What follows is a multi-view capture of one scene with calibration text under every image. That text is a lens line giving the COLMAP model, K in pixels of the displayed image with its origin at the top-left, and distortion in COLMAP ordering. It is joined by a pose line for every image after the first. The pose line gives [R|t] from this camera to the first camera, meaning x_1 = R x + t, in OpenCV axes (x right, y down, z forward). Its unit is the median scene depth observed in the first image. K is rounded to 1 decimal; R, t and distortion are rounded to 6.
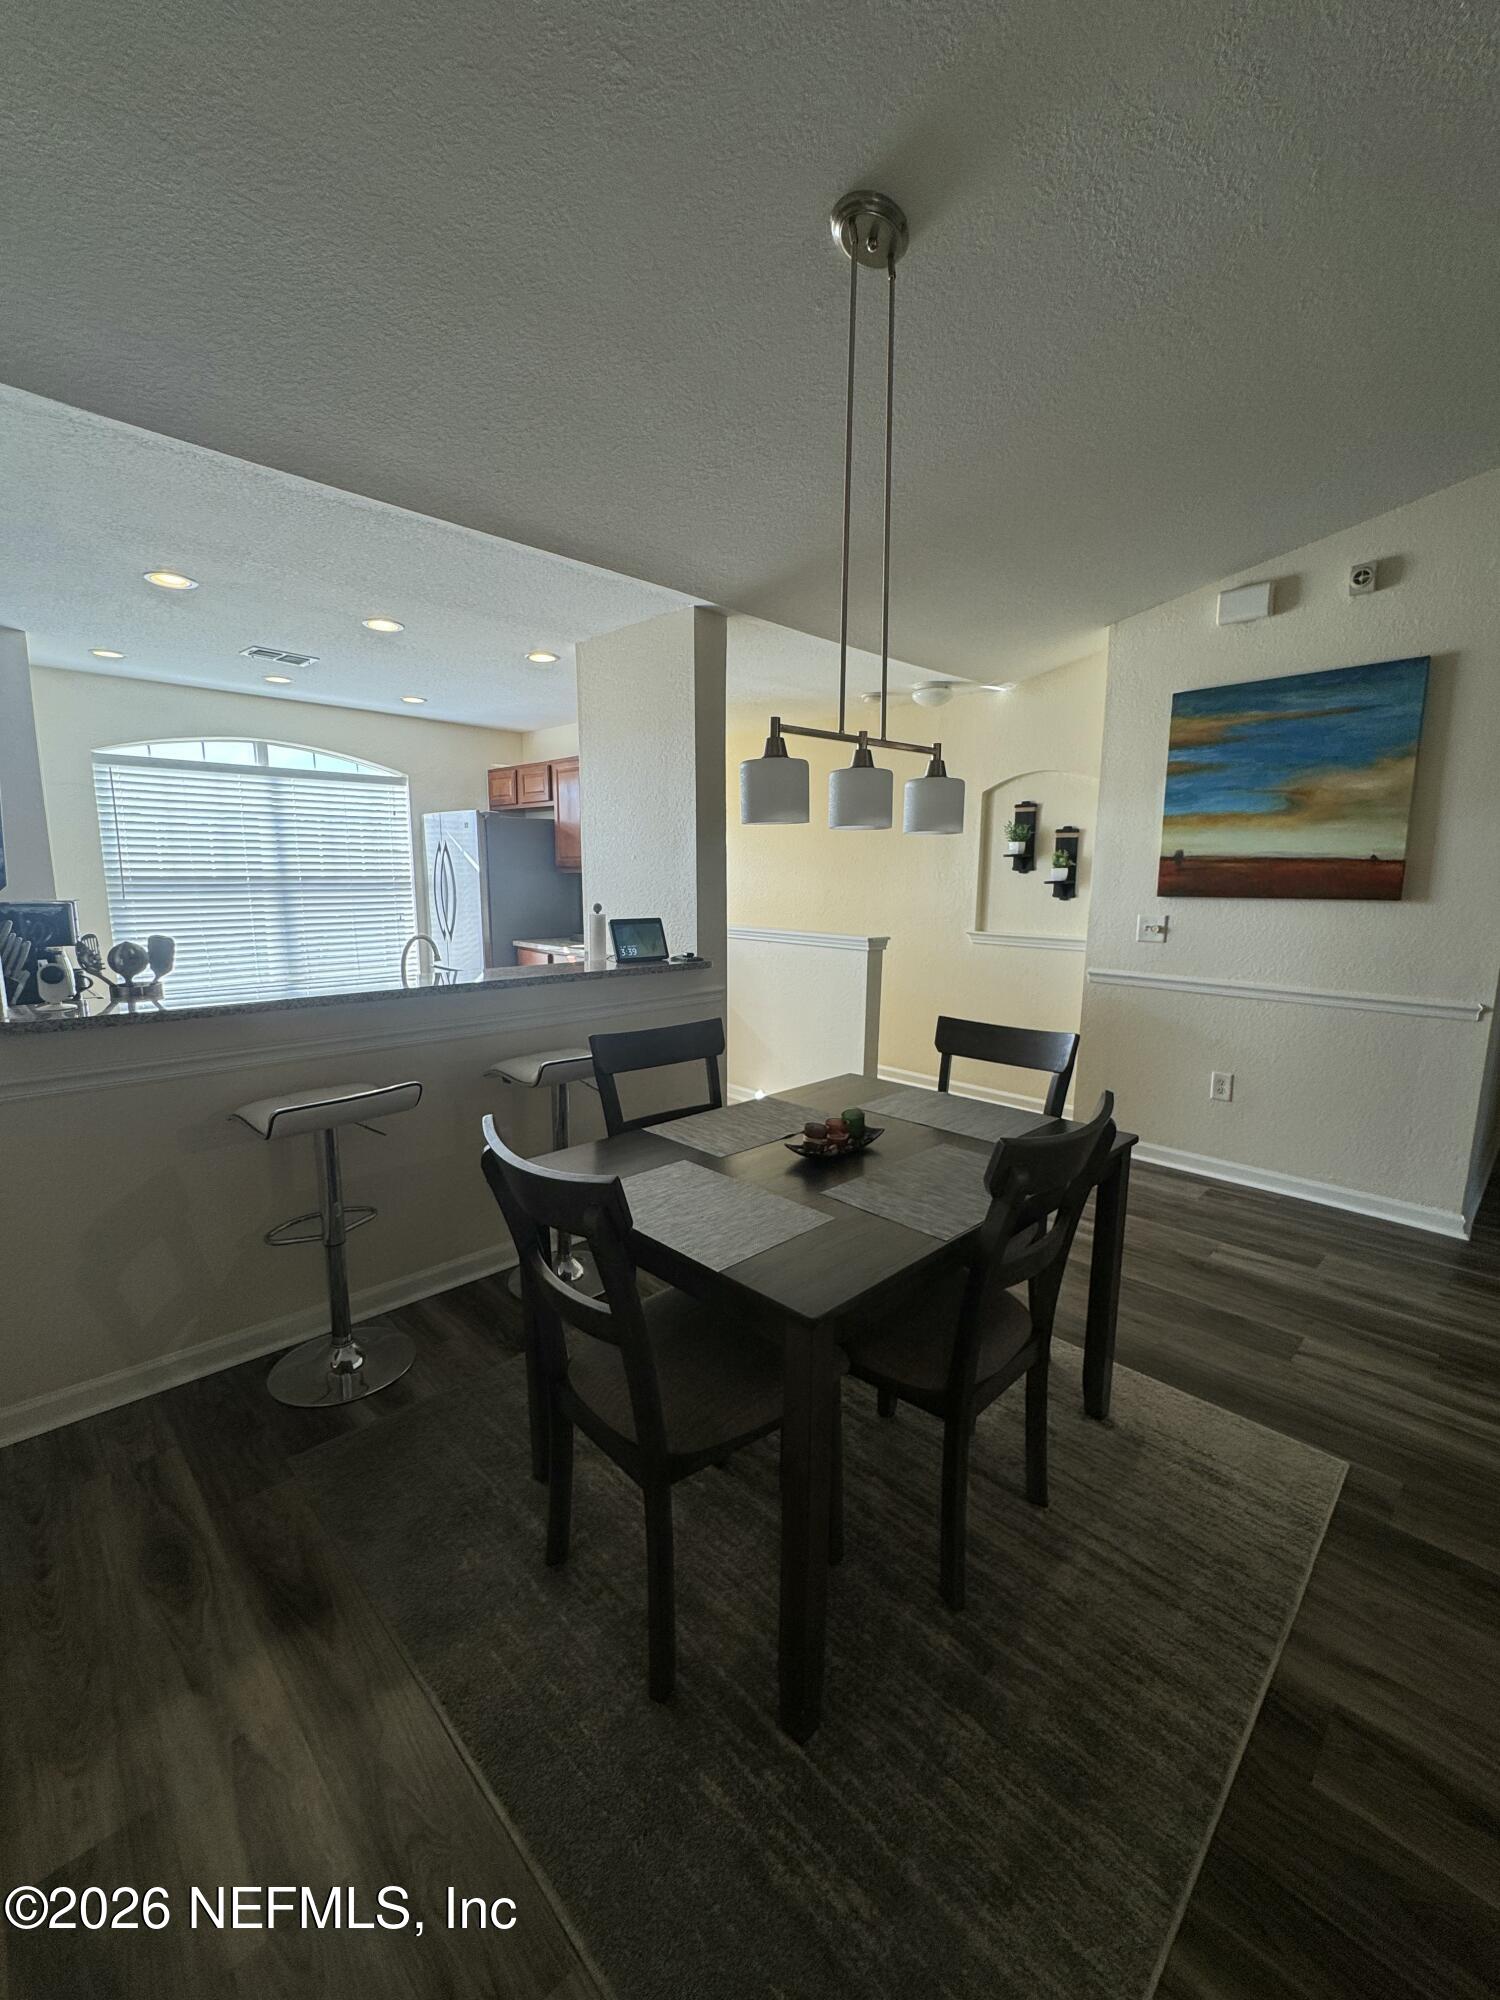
lens RADIAL K [[819.0, 0, 748.5], [0, 819.0, 1004.9], [0, 0, 1]] dist [-0.006210, 0.001040]
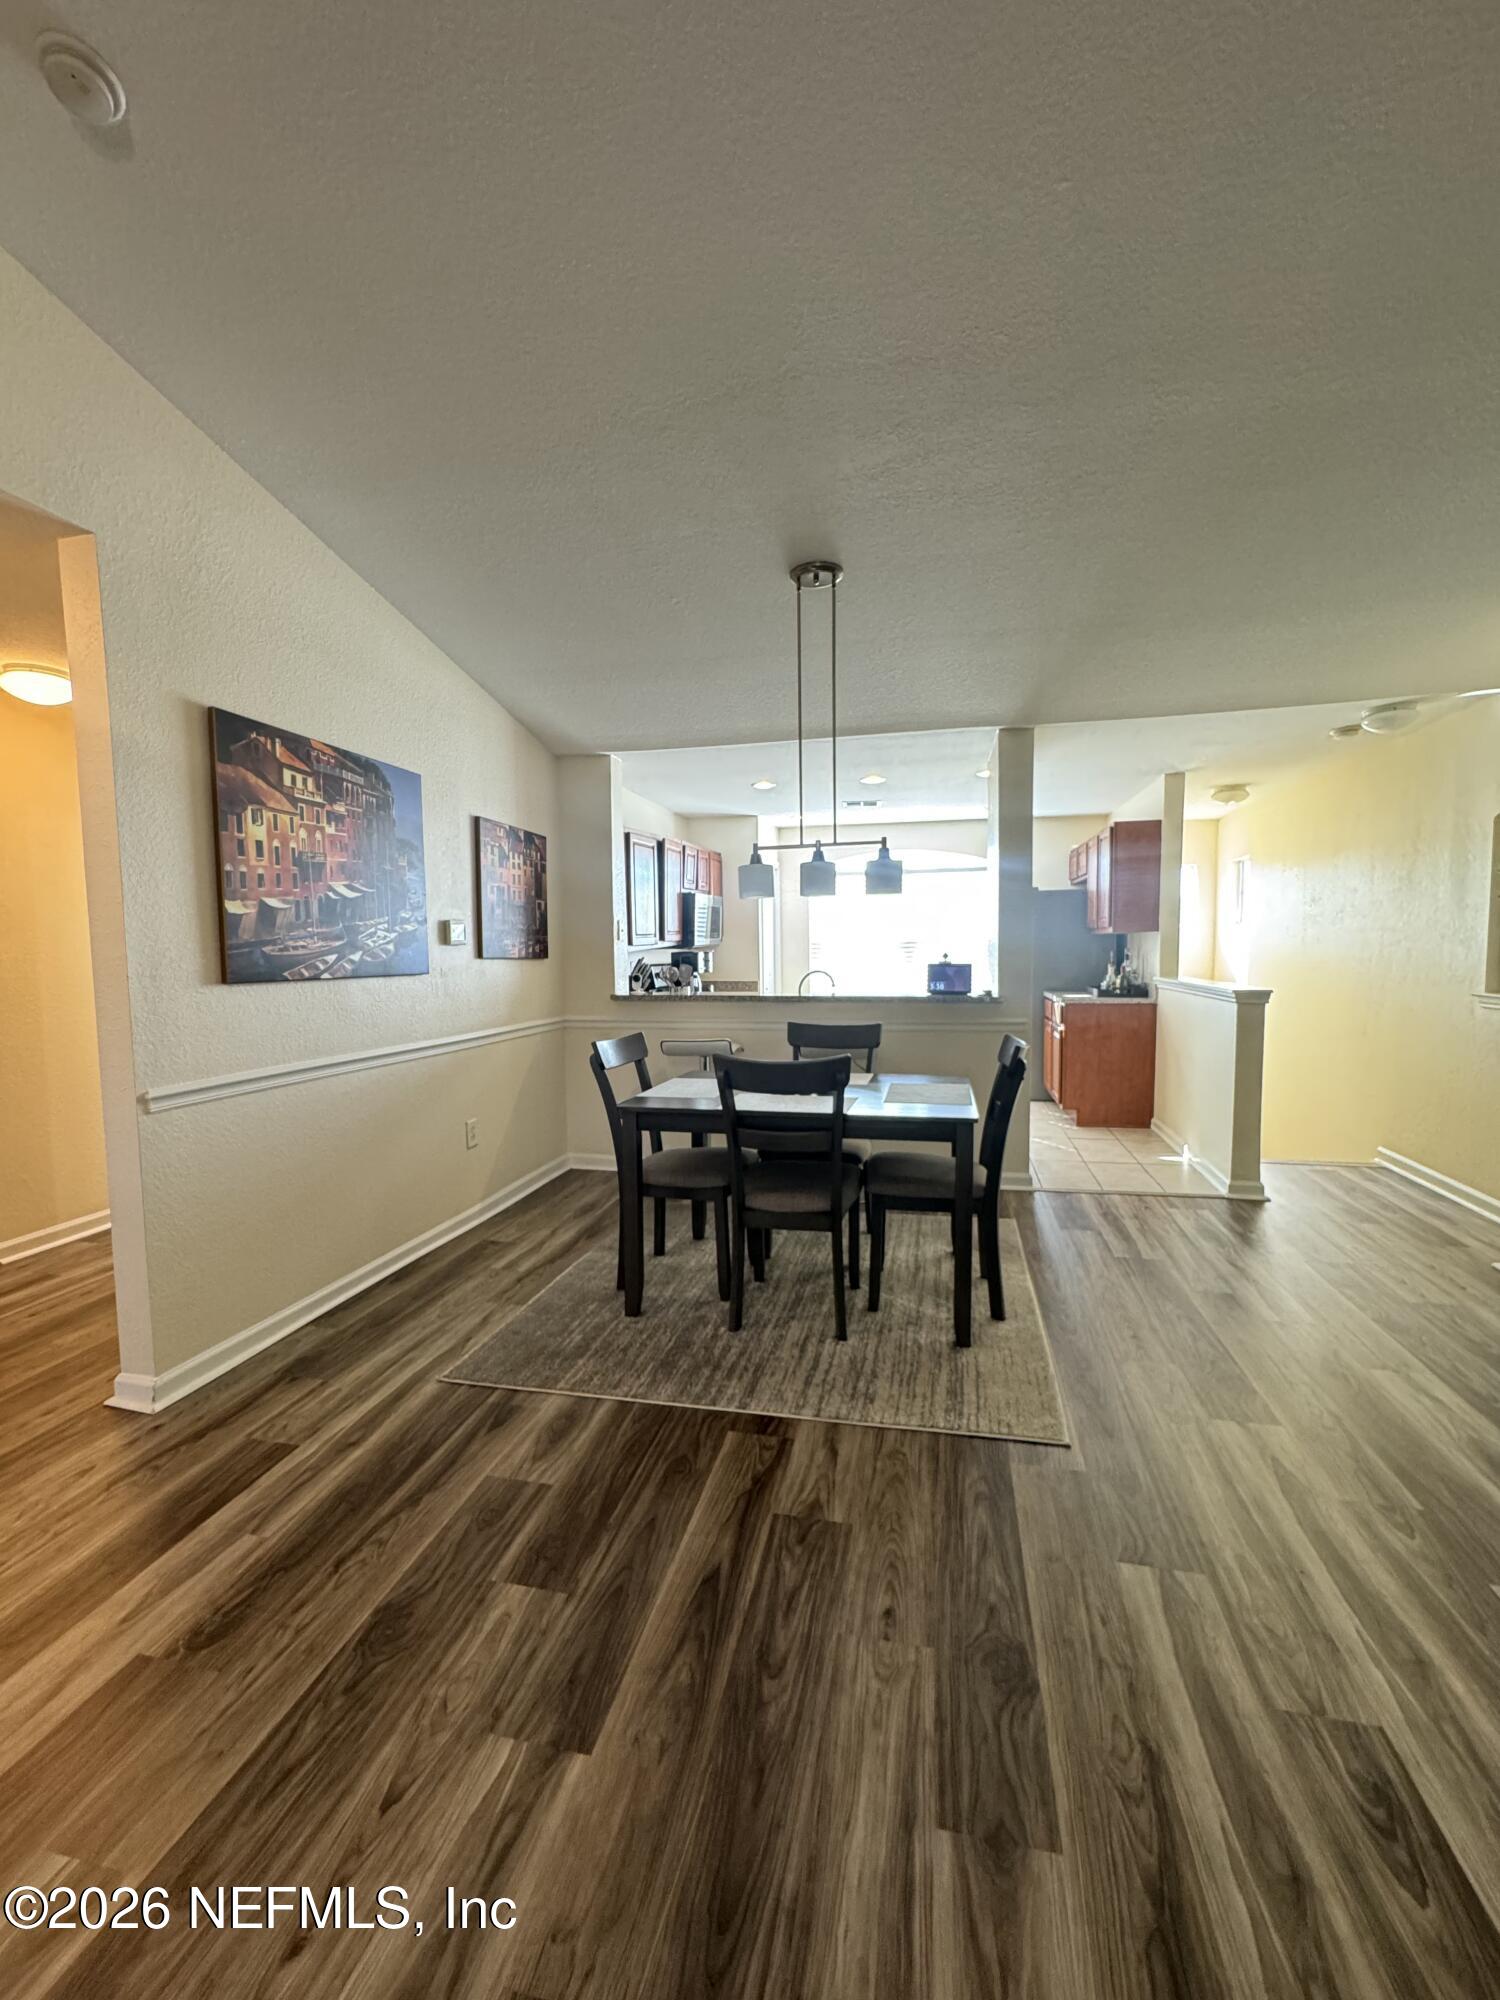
lens RADIAL K [[819.0, 0, 757.2], [0, 819.0, 998.7], [0, 0, 1]] dist [-0.006210, 0.001040]
pose [[0.544393, 0.039433, -0.837903, 1.075748], [-0.120520, 0.992208, -0.031608, 0.046426], [0.830127, 0.118192, 0.544903, -0.003884]]
